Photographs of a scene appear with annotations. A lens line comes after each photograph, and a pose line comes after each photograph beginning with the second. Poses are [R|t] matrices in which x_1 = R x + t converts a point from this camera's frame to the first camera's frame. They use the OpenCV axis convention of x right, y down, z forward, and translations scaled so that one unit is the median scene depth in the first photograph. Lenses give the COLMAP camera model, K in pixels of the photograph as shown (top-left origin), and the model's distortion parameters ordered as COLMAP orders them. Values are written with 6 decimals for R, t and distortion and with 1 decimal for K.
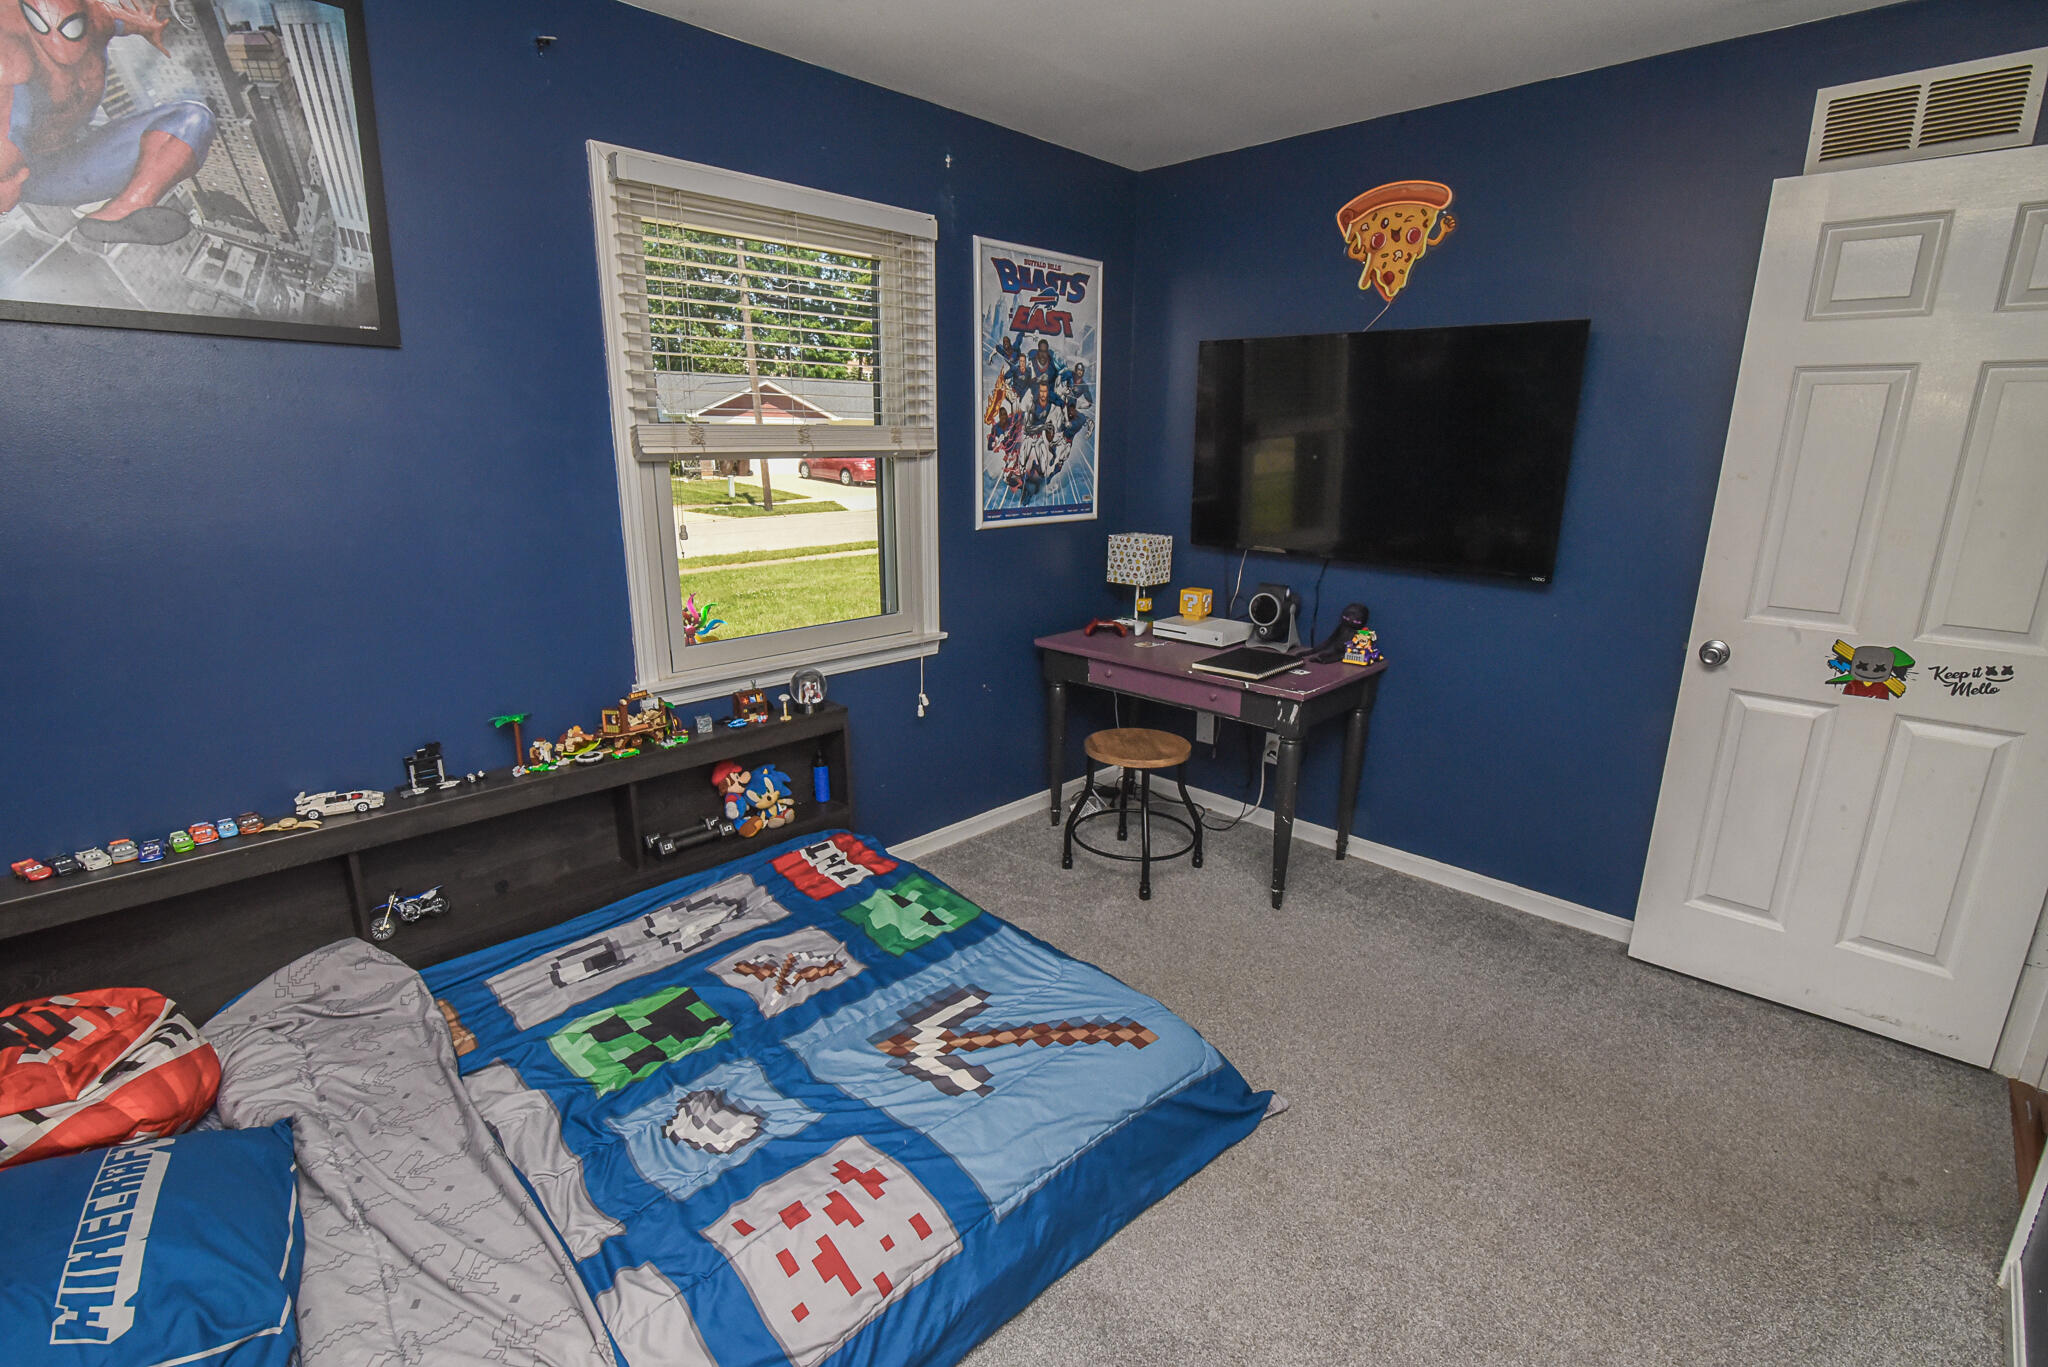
lens RADIAL K [[948.8, 0, 1024.6], [0, 948.8, 687.0], [0, 0, 1]] dist [-0.019255, 0.000440]
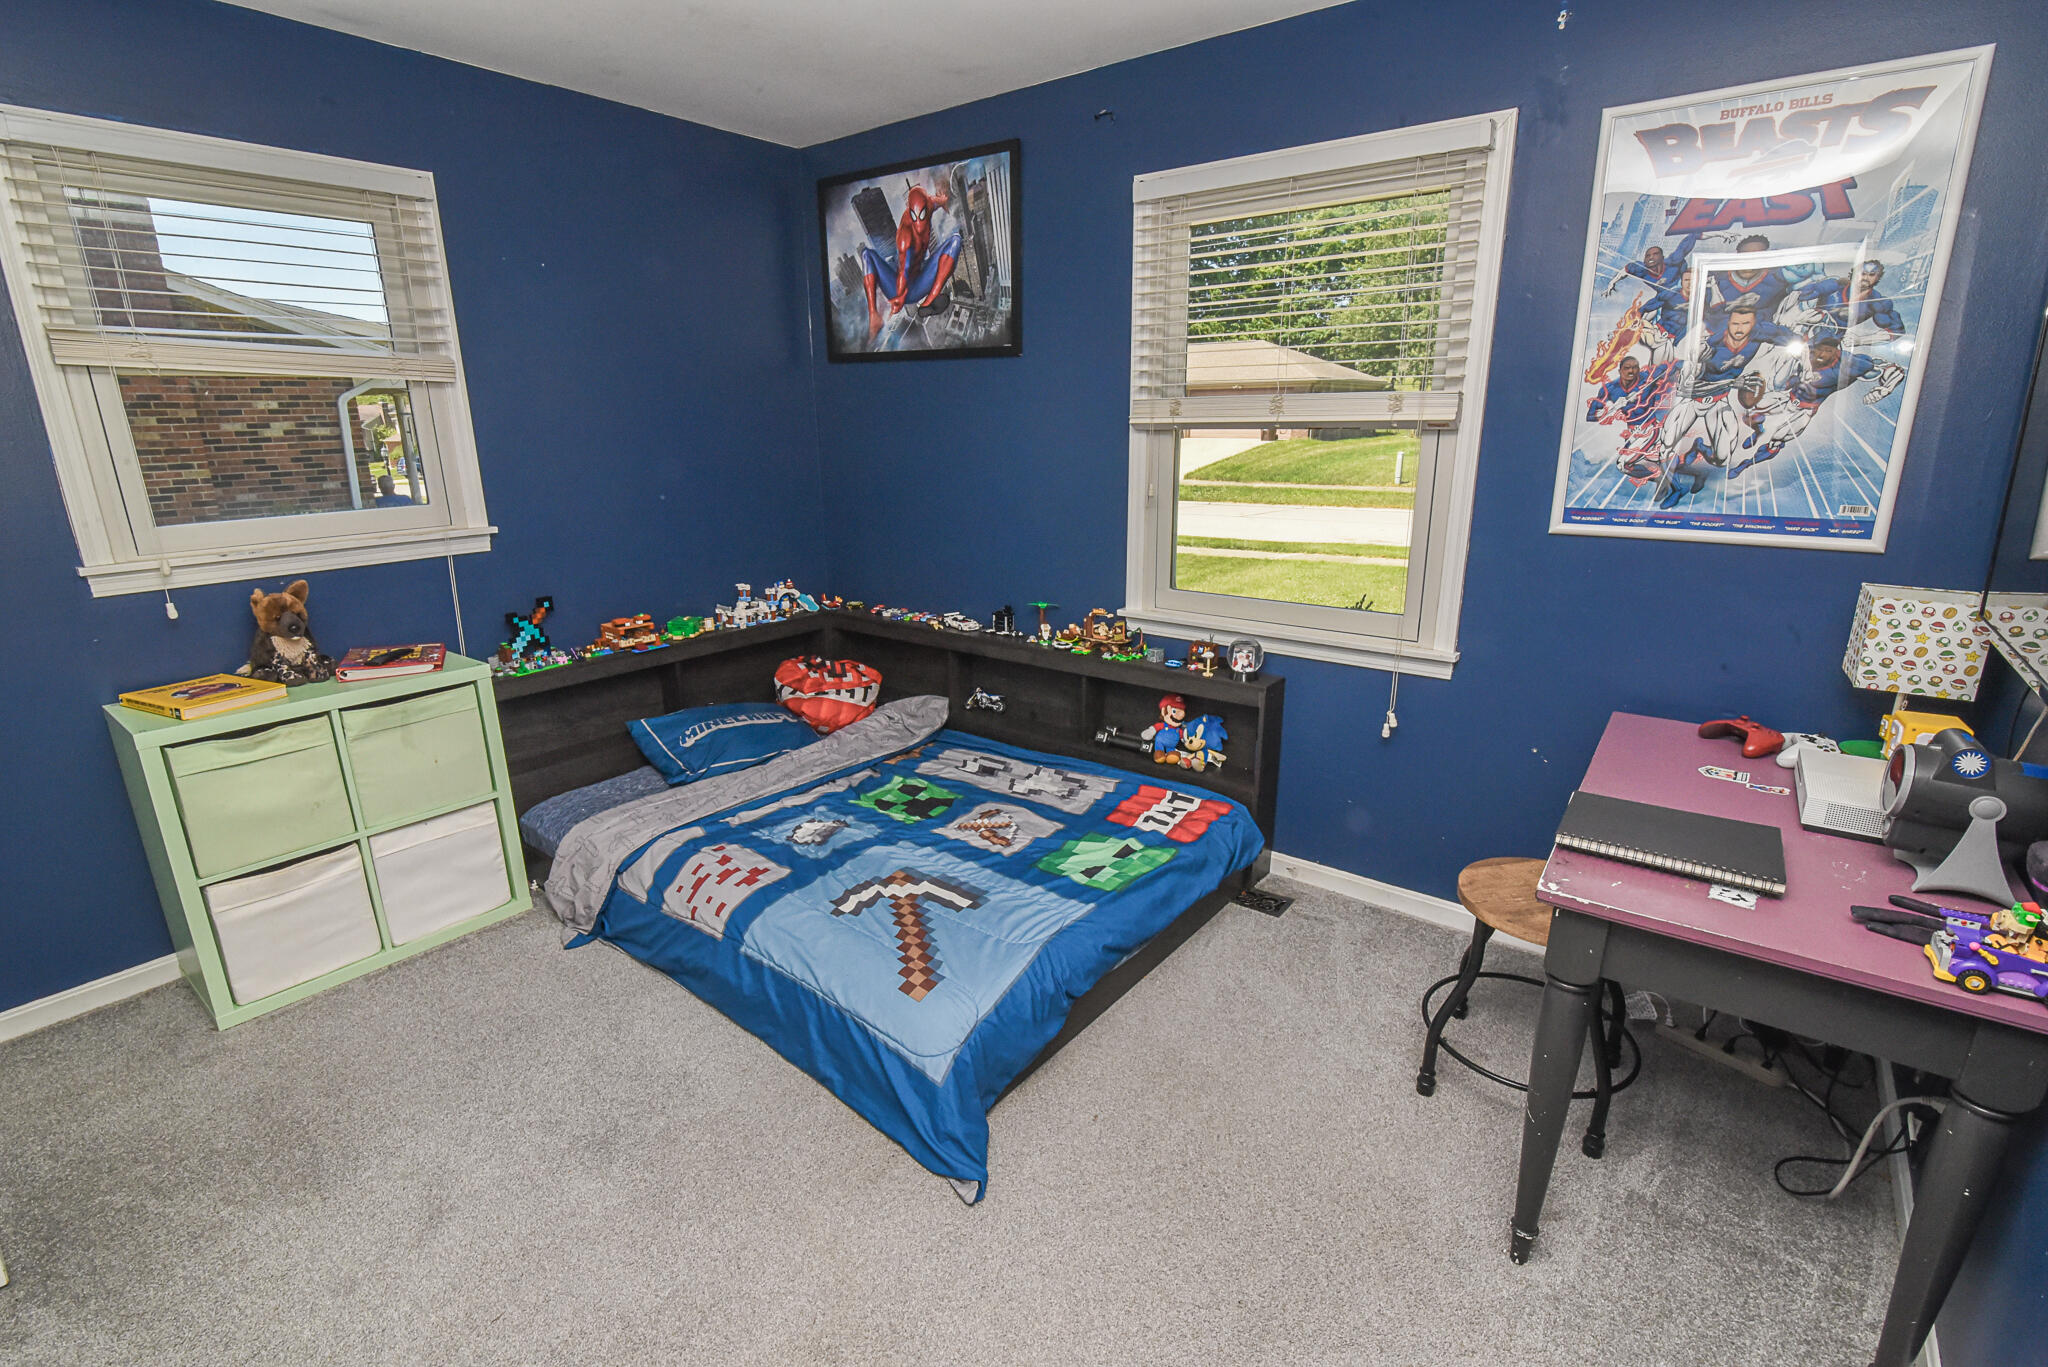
lens RADIAL K [[948.8, 0, 1024.4], [0, 948.8, 688.0], [0, 0, 1]] dist [-0.019255, 0.000440]
pose [[0.101986, 0.265538, -0.958691, 0.799300], [-0.240802, 0.941645, 0.235200, -0.163446], [0.965201, 0.206868, 0.159977, 0.675057]]
